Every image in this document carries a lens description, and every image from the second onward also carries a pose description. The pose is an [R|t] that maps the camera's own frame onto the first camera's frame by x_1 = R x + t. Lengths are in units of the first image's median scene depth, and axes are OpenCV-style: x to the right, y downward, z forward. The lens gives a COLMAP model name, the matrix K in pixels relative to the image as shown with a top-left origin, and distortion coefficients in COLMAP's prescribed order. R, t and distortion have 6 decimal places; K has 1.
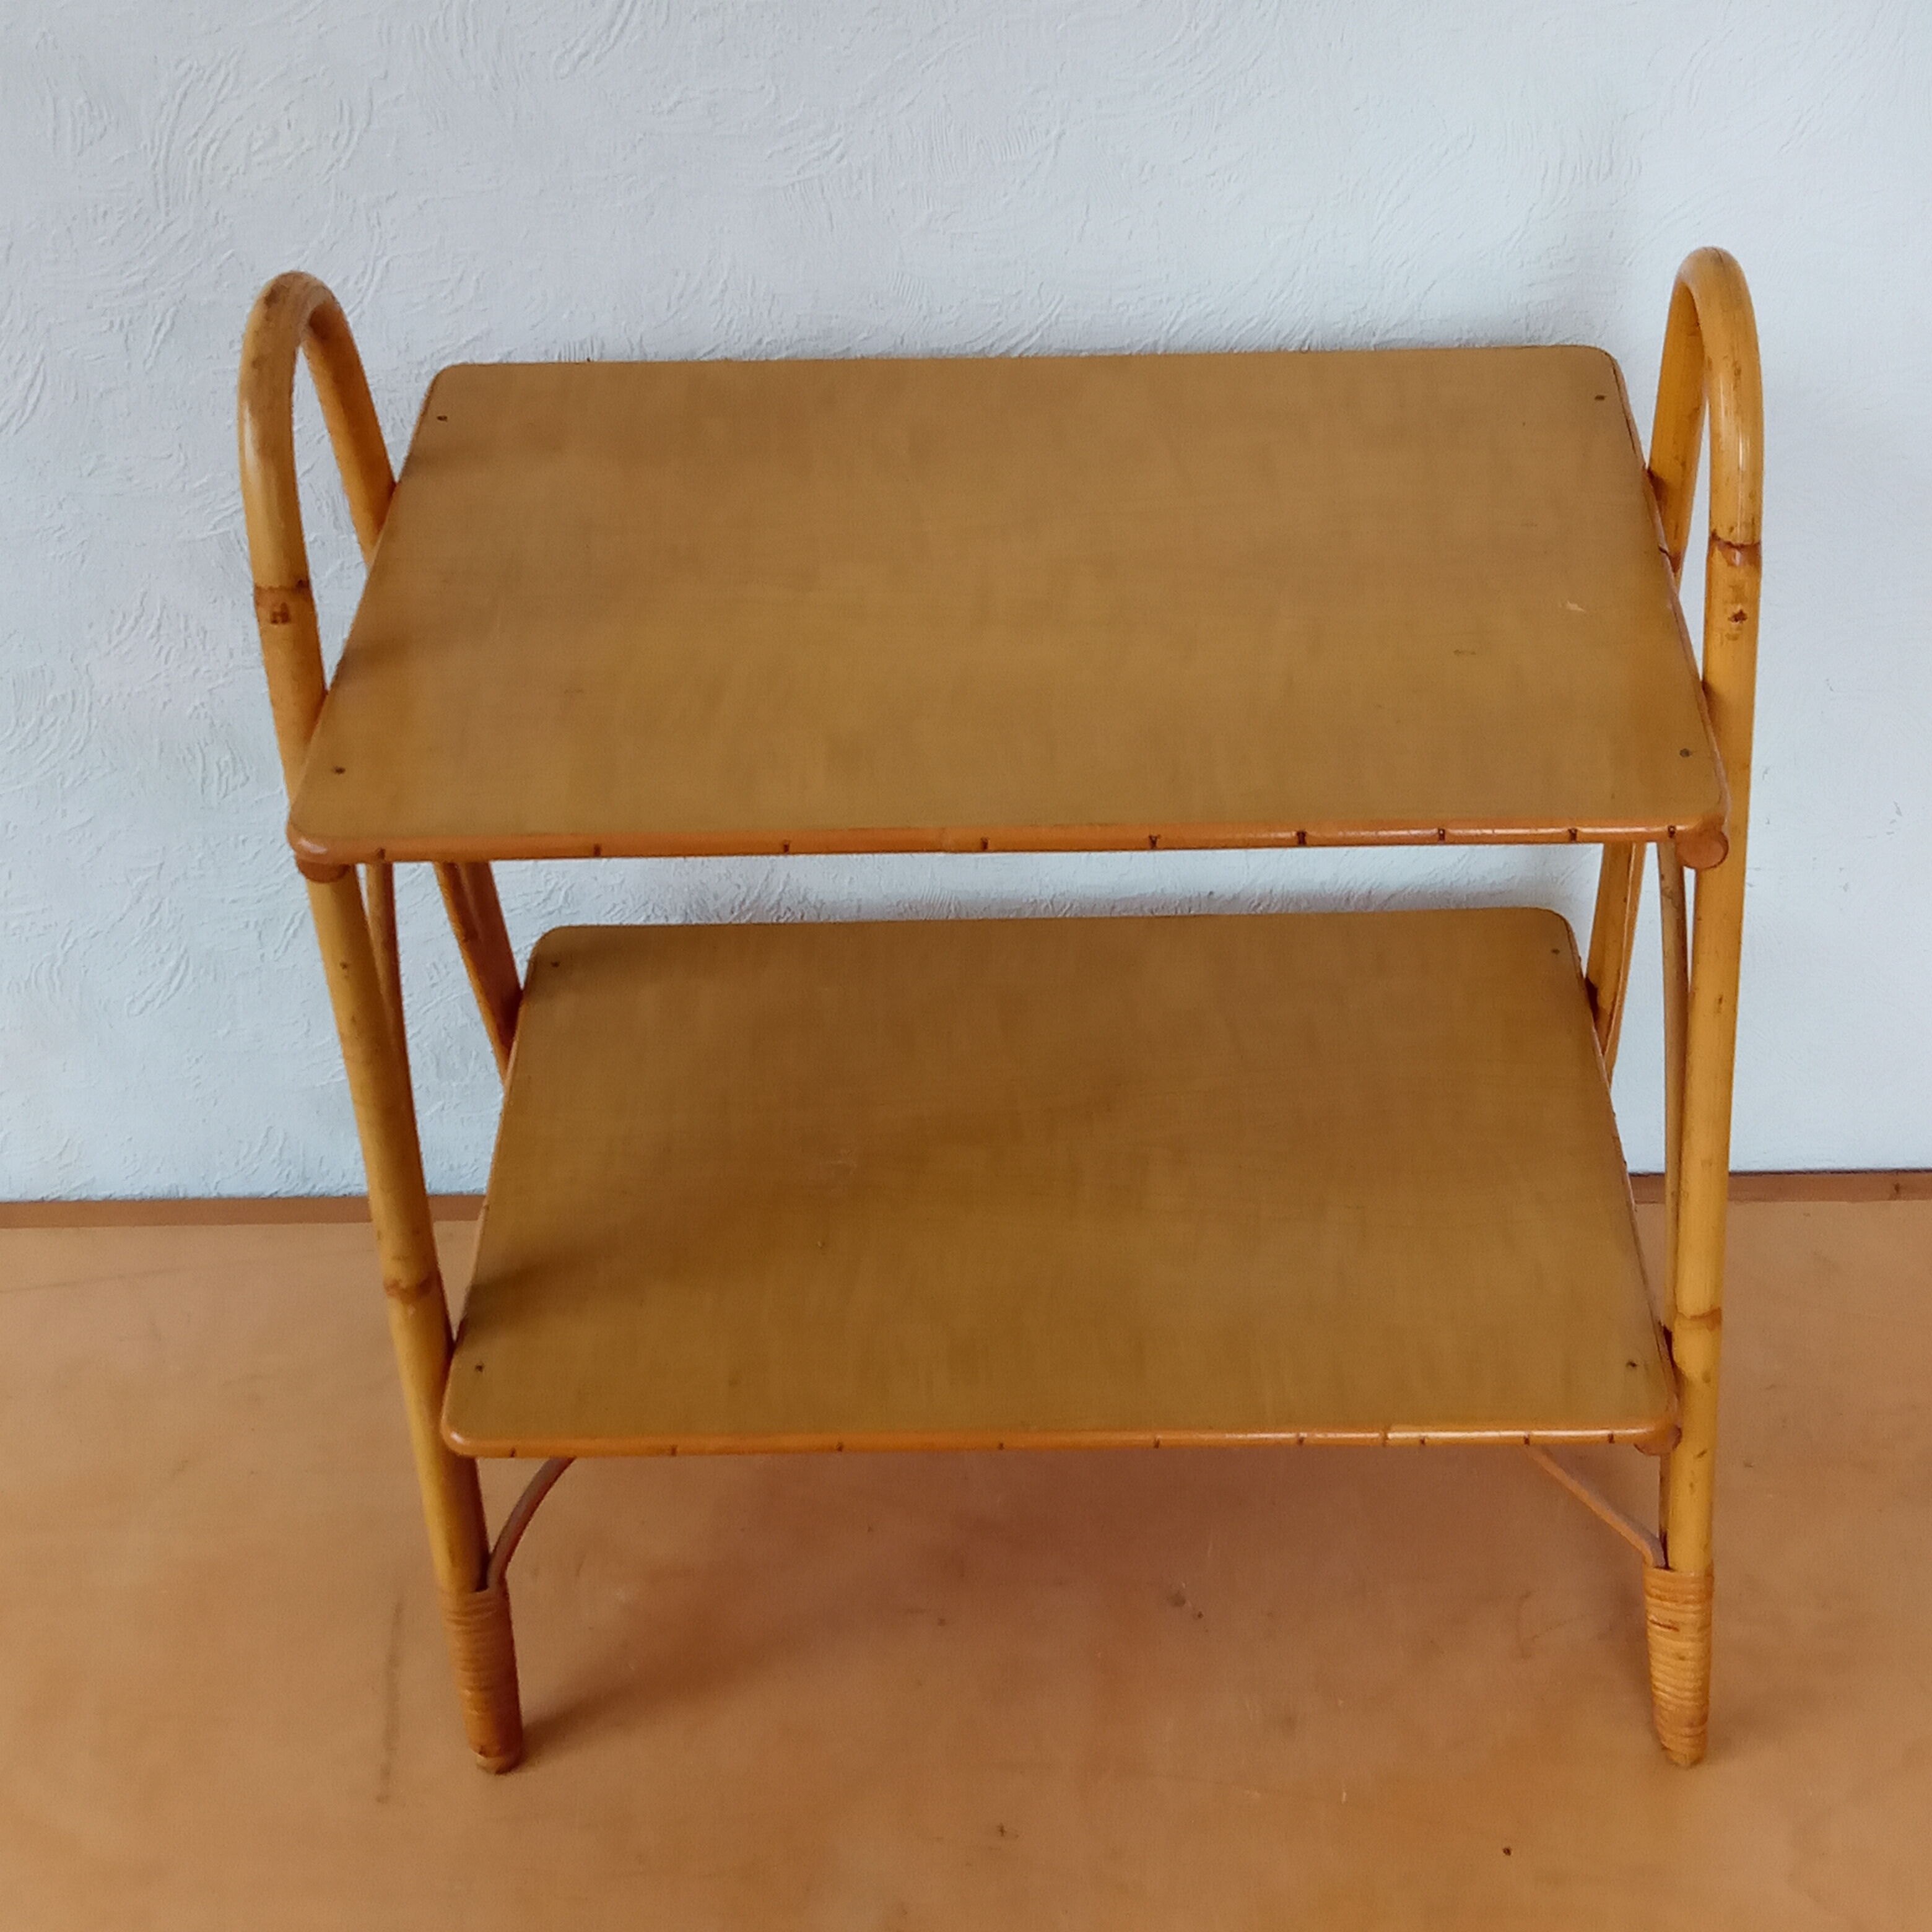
lens RADIAL K [[3208.0, 0, 970.2], [0, 3208.0, 968.0], [0, 0, 1]] dist [0.030866, 0.000000]
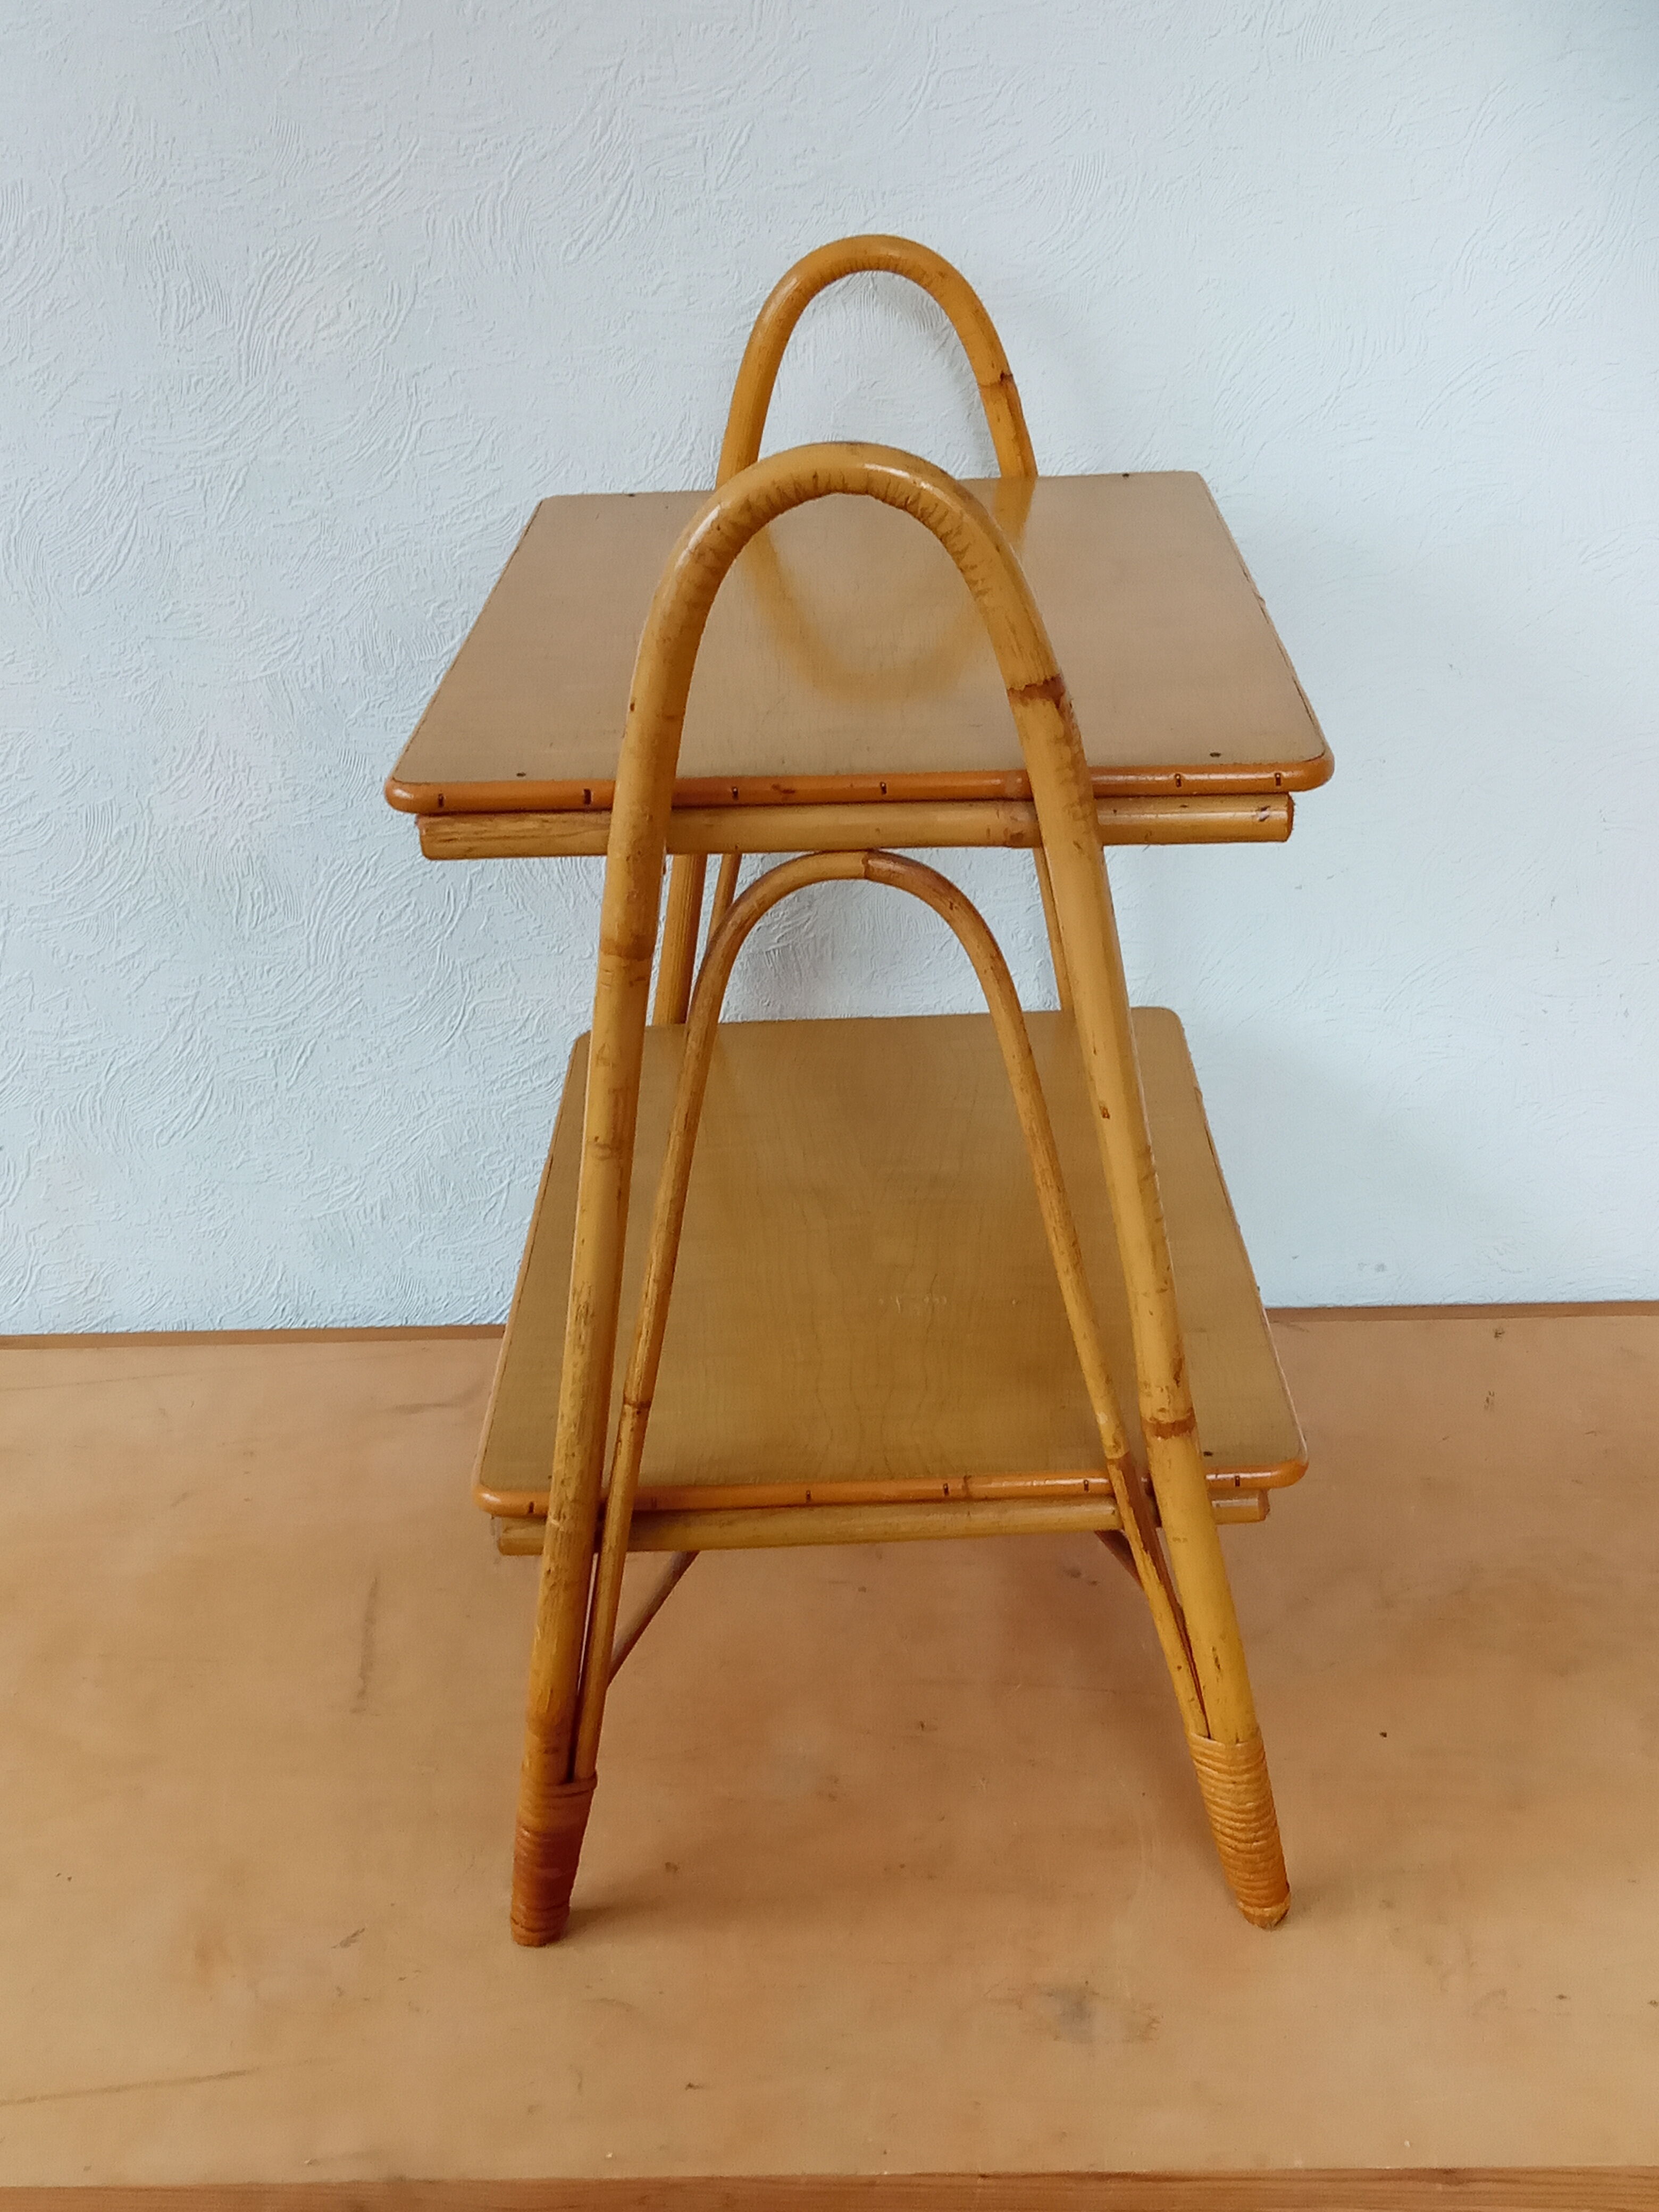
lens RADIAL K [[2761.8, 0, 839.9], [0, 2761.8, 1106.9], [0, 0, 1]] dist [0.011962, 0.000000]
pose [[0.999984, 0.003808, 0.004254, -0.024335], [-0.002611, 0.967606, -0.252450, 0.316148], [-0.005078, 0.252435, 0.967601, 0.035894]]
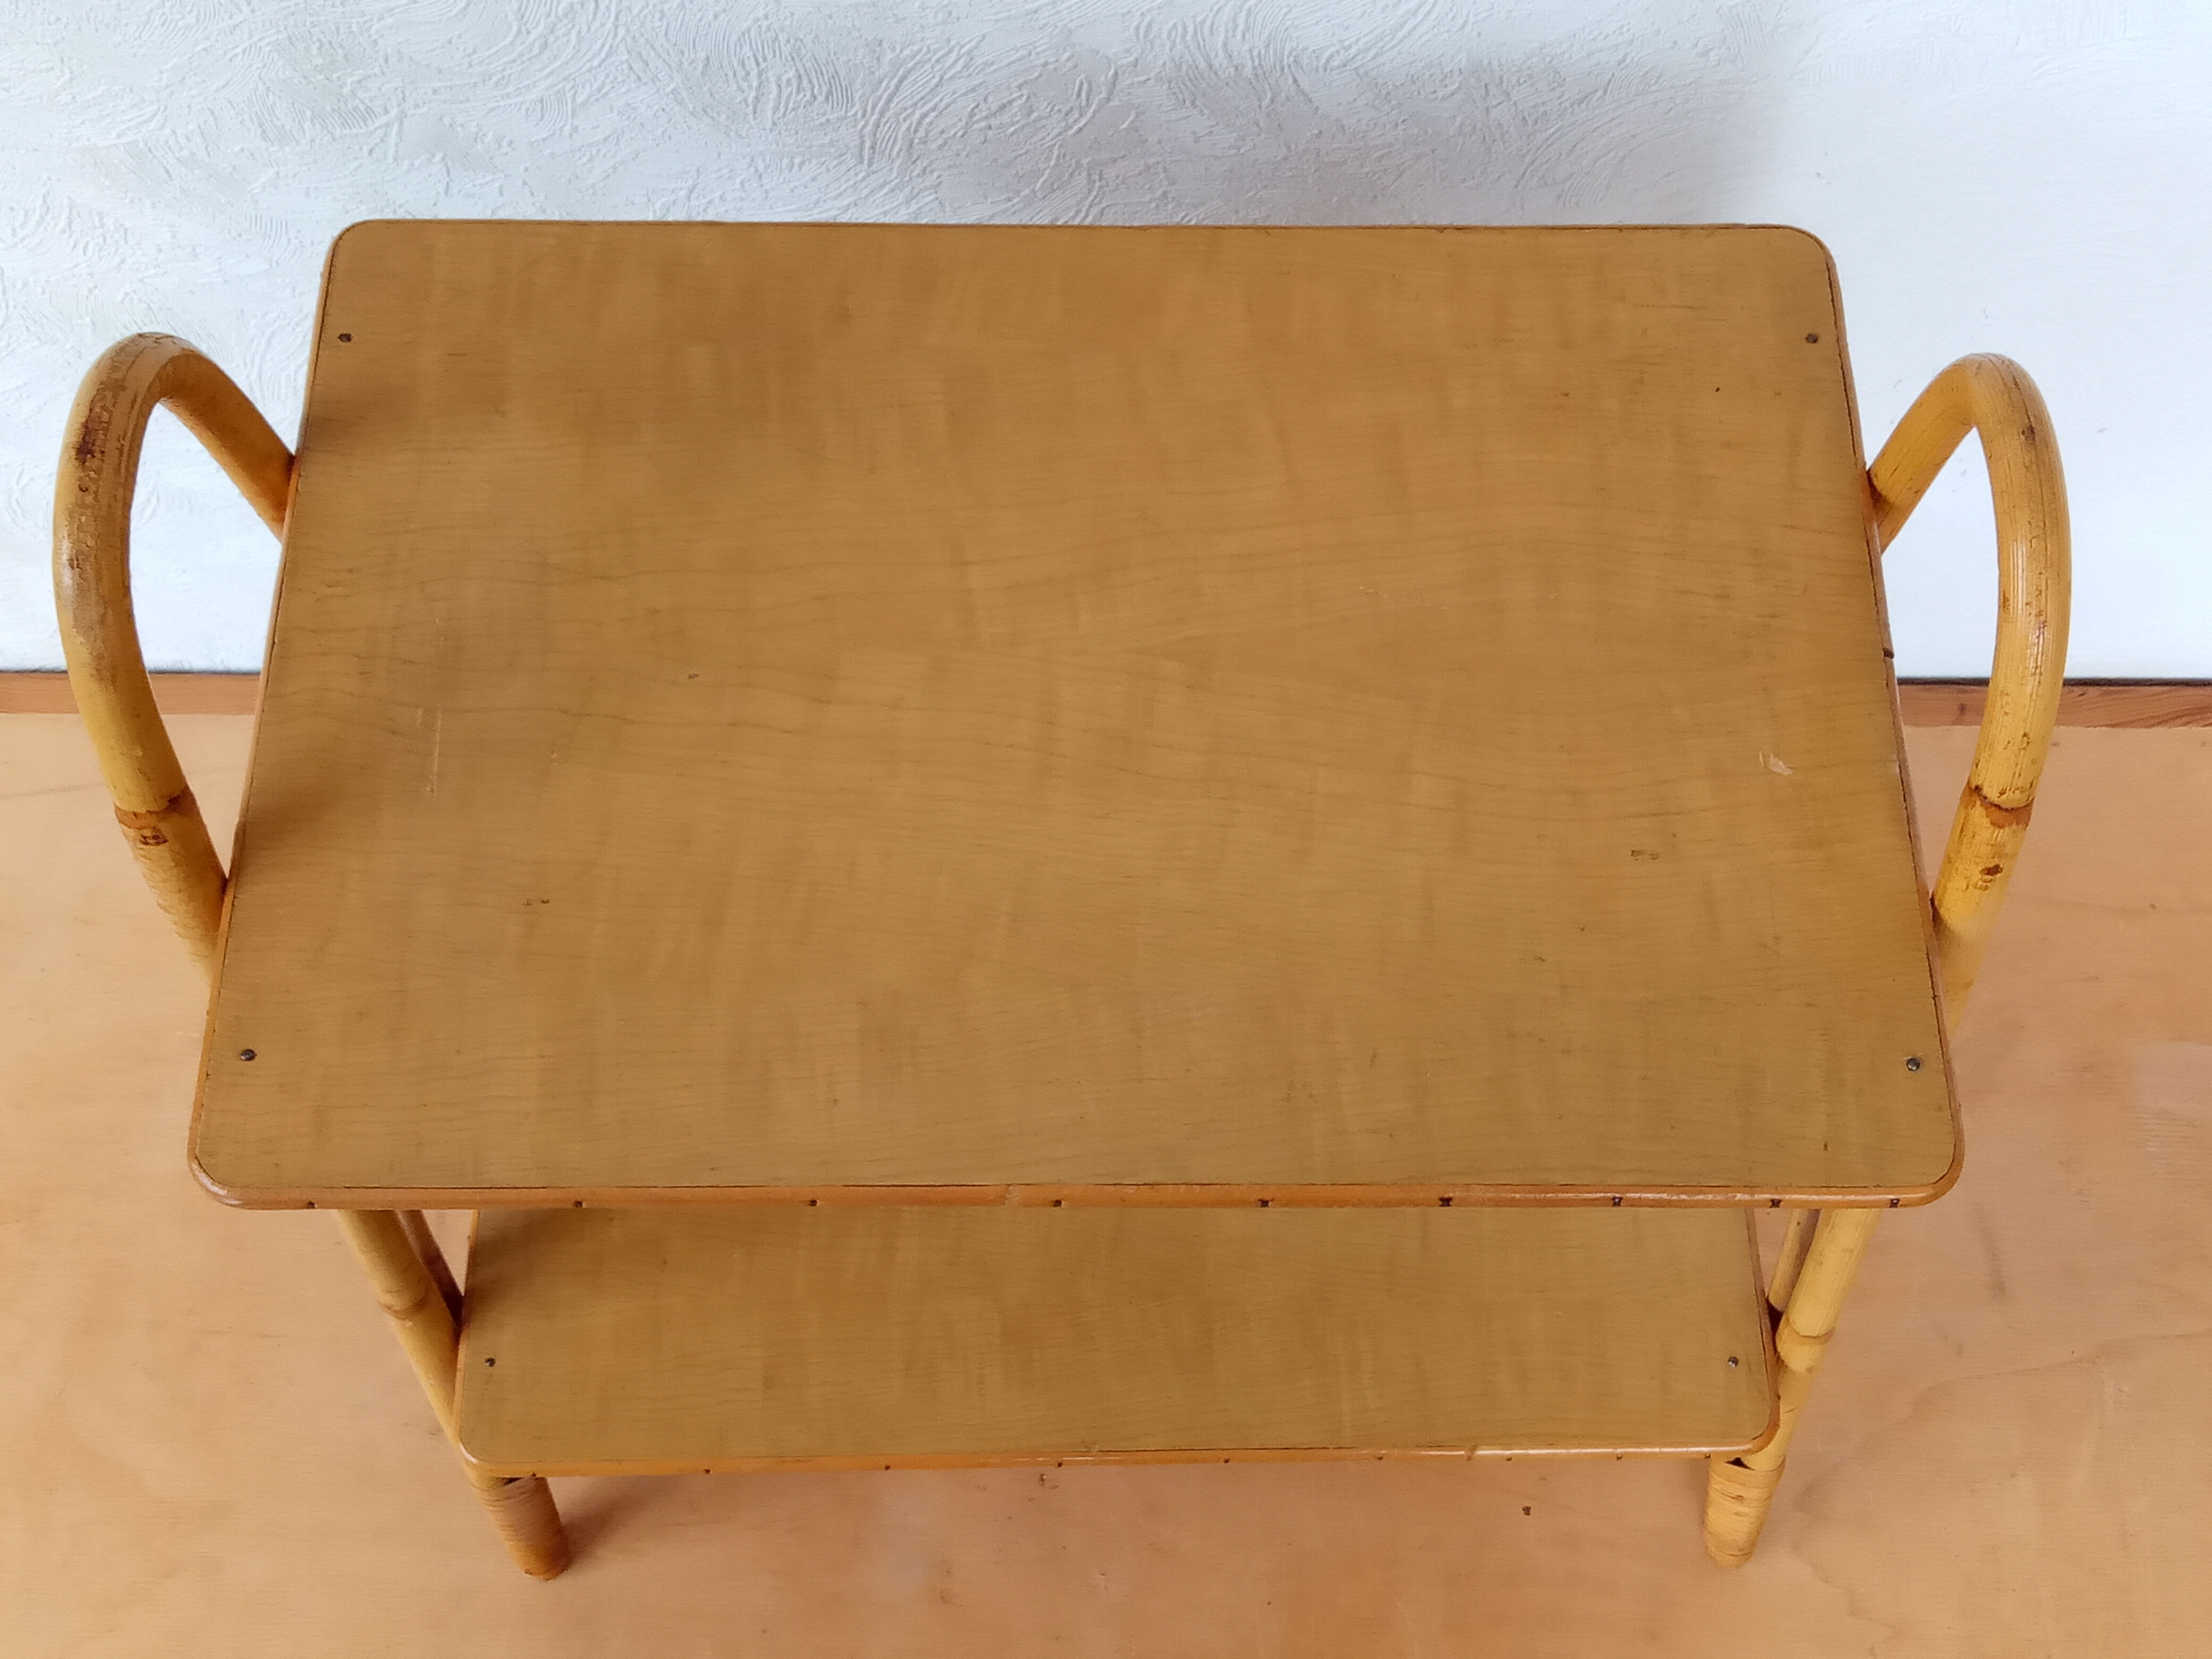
lens RADIAL K [[2761.8, 0, 1106.2], [0, 2761.8, 724.7], [0, 0, 1]] dist [0.011962, 0.000000]
pose [[0.999198, -0.000393, 0.040028, -0.007201], [-0.015218, 0.921140, 0.388933, -0.310892], [-0.037024, -0.389230, 0.920396, 0.295685]]
